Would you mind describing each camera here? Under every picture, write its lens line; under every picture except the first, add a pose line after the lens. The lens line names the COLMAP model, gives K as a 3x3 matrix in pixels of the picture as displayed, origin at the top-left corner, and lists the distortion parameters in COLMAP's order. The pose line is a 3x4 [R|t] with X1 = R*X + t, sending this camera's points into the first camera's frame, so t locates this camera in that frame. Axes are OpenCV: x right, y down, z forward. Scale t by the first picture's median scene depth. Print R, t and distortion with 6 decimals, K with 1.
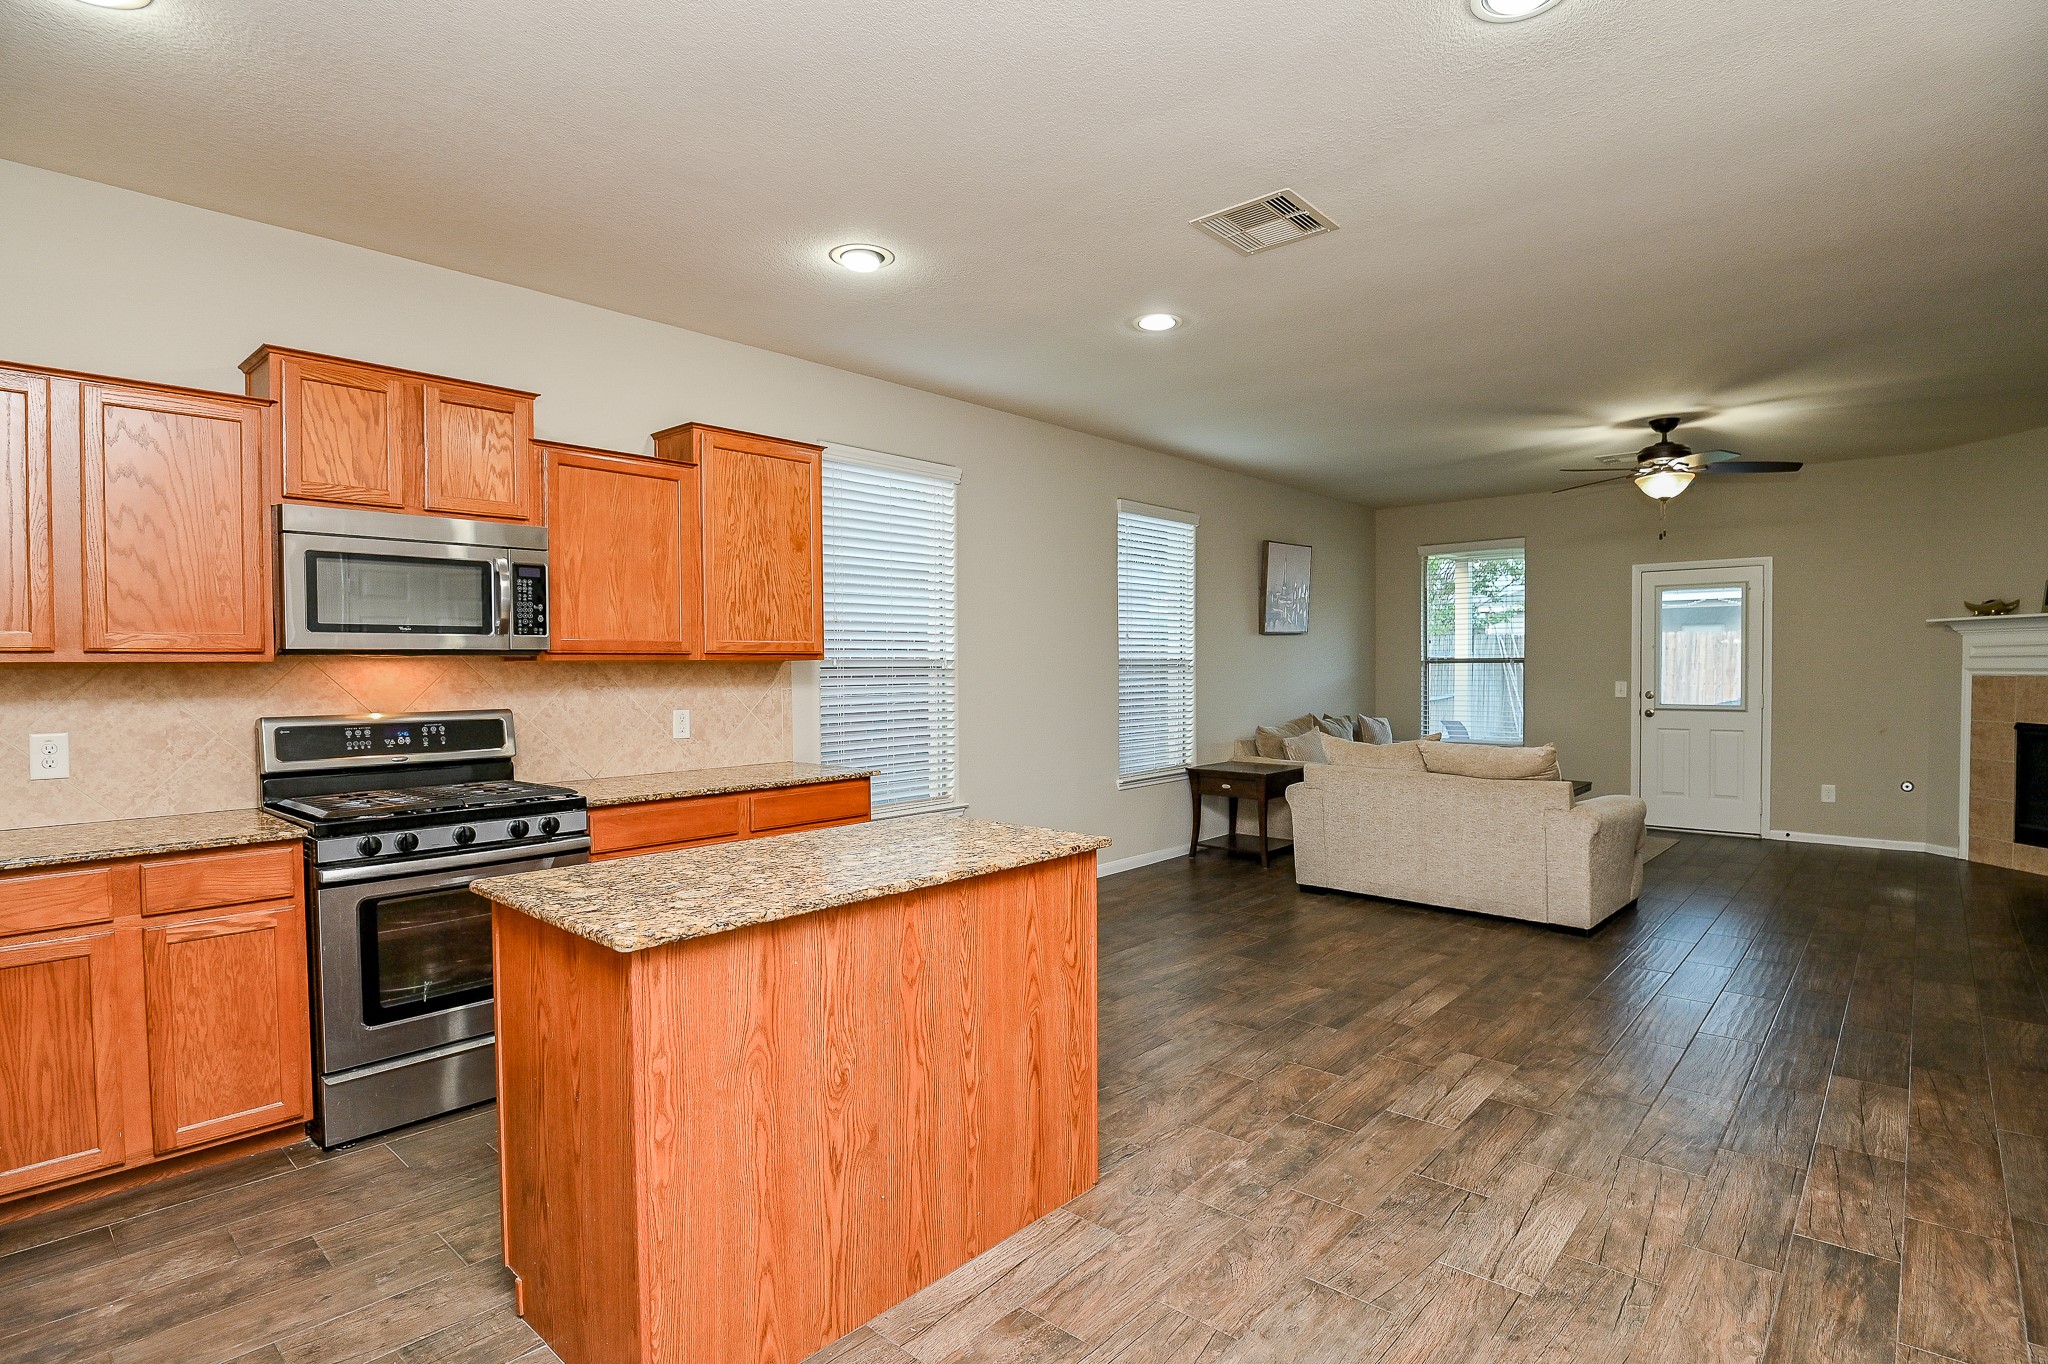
lens RADIAL K [[1015.0, 0, 1031.3], [0, 1015.0, 689.9], [0, 0, 1]] dist [-0.023918, -0.006702]
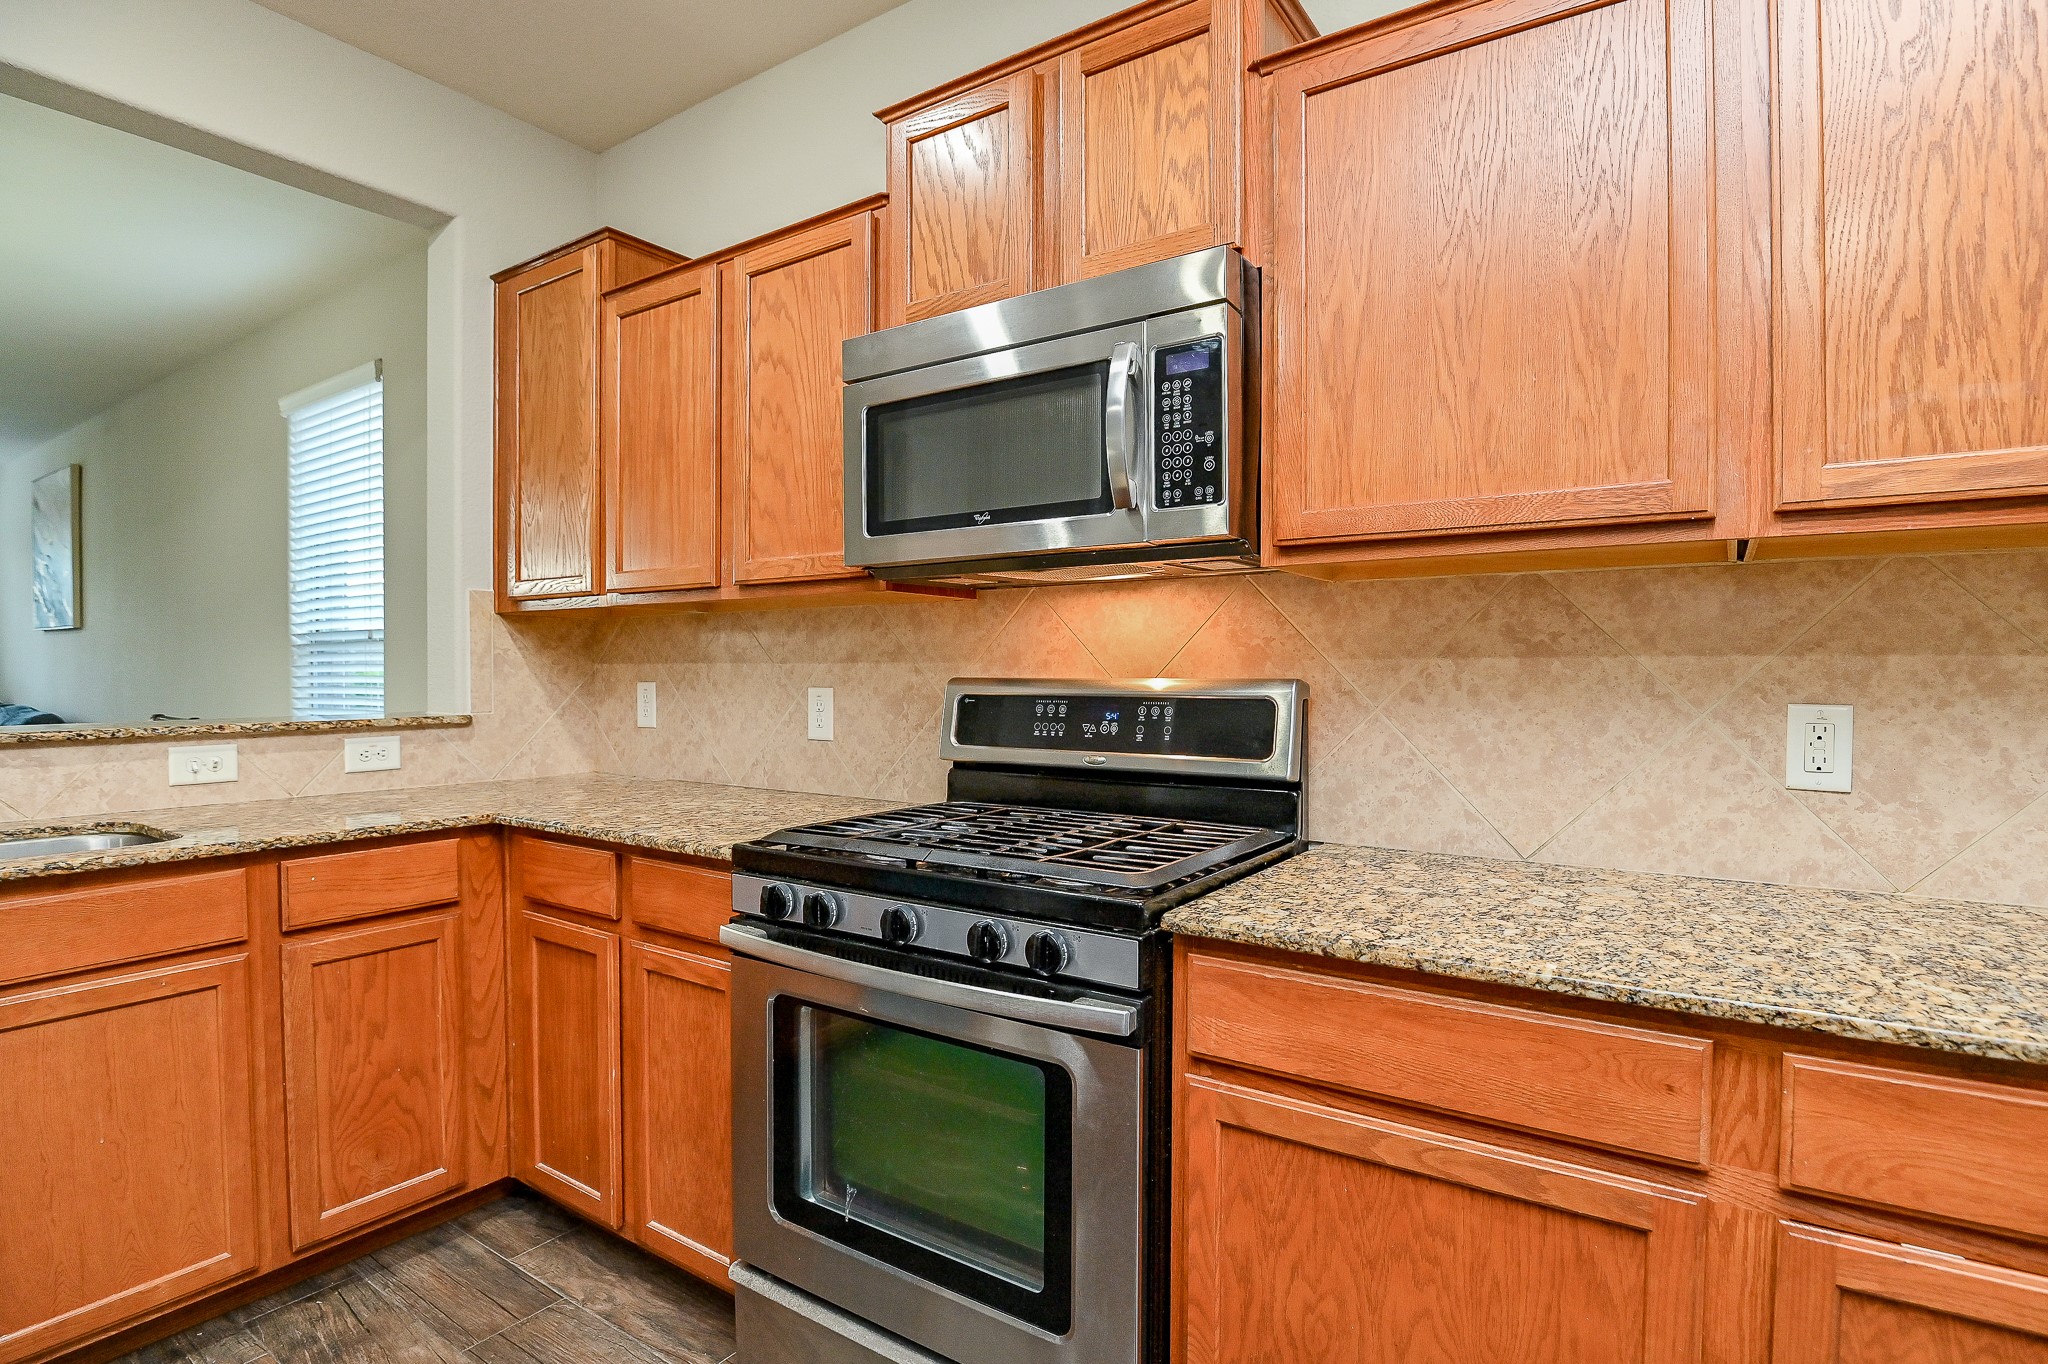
lens RADIAL K [[1019.2, 0, 1034.6], [0, 1019.2, 687.0], [0, 0, 1]] dist [-0.031064, -0.000970]
pose [[0.130765, 0.022262, -0.991163, -0.056145], [-0.025287, 0.999498, 0.019113, 0.014786], [0.991091, 0.022564, 0.131262, 0.731945]]
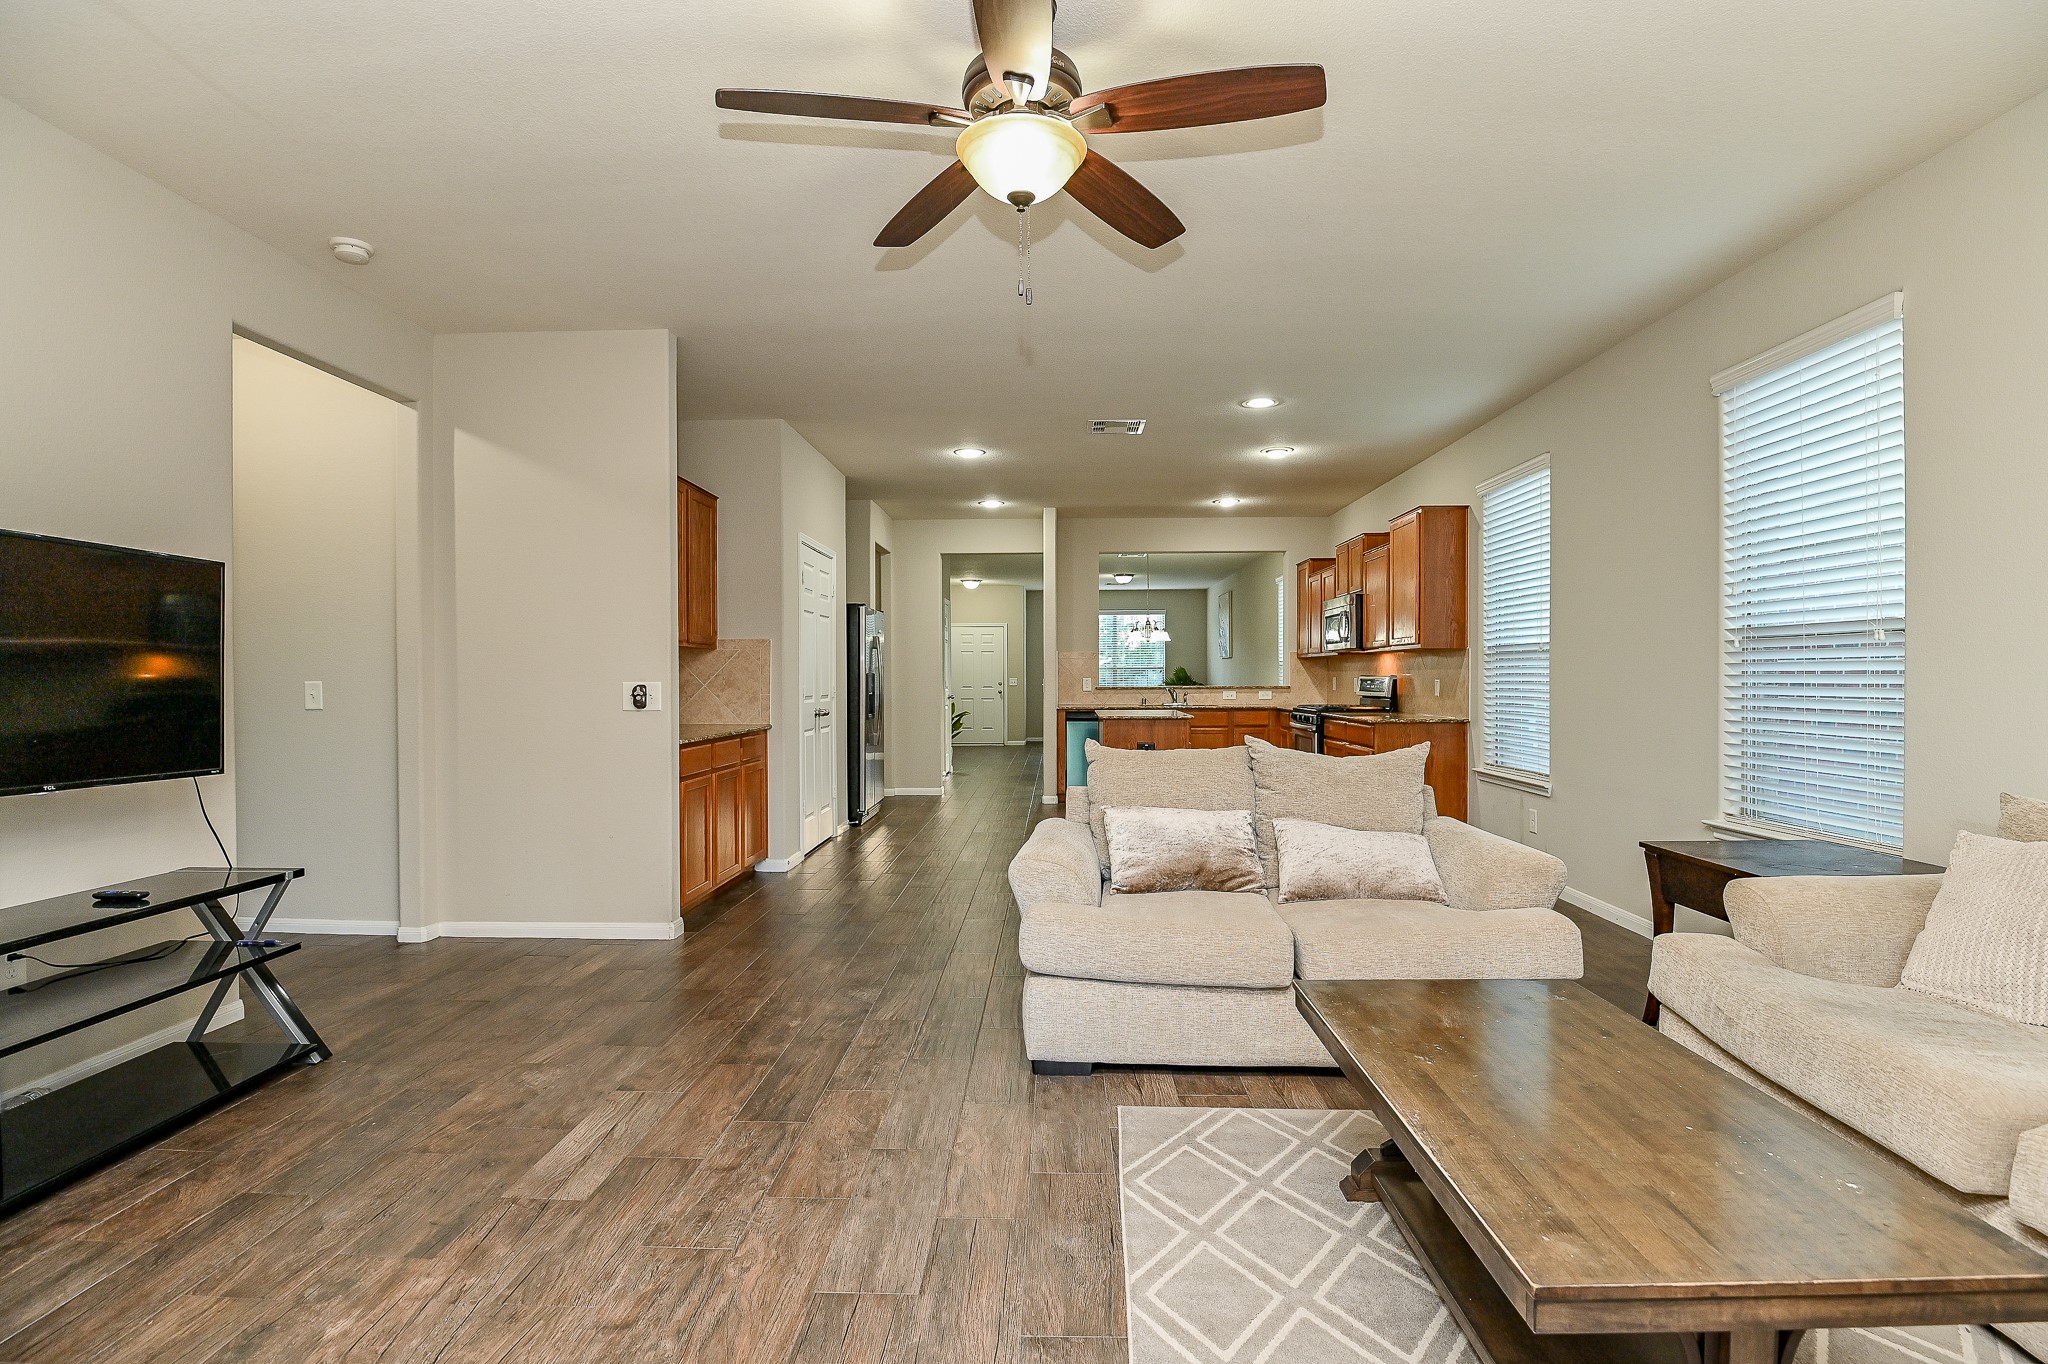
lens RADIAL K [[1015.0, 0, 1031.3], [0, 1015.0, 689.9], [0, 0, 1]] dist [-0.023918, -0.006702]
pose [[-0.764879, 0.017010, -0.643950, 1.298013], [-0.008405, 0.999303, 0.036381, -0.018372], [0.644120, 0.033239, -0.764202, 1.925200]]
